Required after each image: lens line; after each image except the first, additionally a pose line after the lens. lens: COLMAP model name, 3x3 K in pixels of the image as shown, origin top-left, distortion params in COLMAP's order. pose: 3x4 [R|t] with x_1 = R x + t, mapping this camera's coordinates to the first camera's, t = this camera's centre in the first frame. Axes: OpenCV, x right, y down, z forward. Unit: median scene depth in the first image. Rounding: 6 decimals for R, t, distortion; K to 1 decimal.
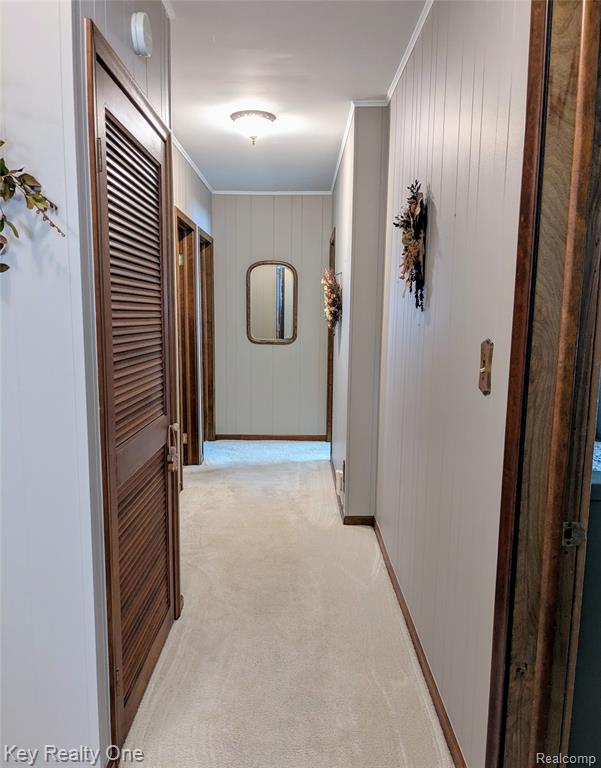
lens RADIAL K [[508.1, 0, 300.5], [0, 508.1, 384.0], [0, 0, 1]] dist [0.006413, 0.001633]
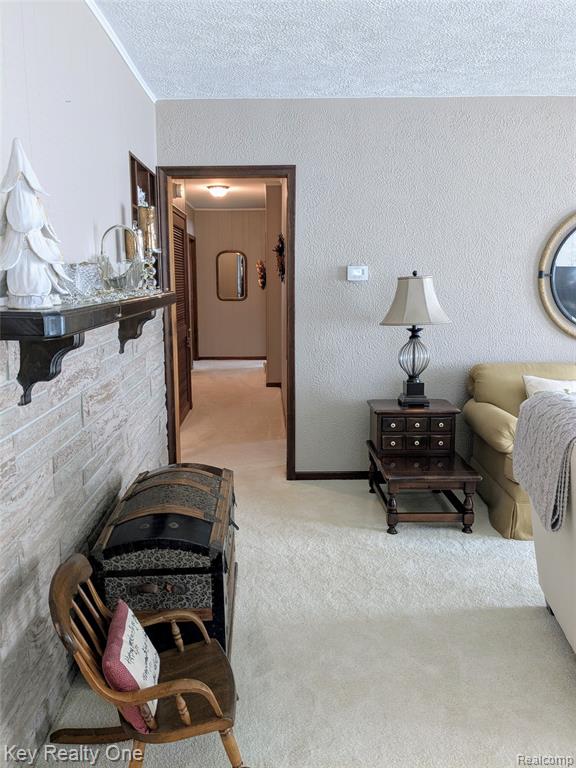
lens RADIAL K [[609.4, 0, 288.0], [0, 609.4, 384.0], [0, 0, 1]] dist [0.057654, -0.101800]
pose [[0.999879, -0.013944, 0.006863, 0.108810], [0.013615, 0.998854, 0.045890, 0.106293], [-0.007495, -0.045791, 0.998923, -1.013256]]
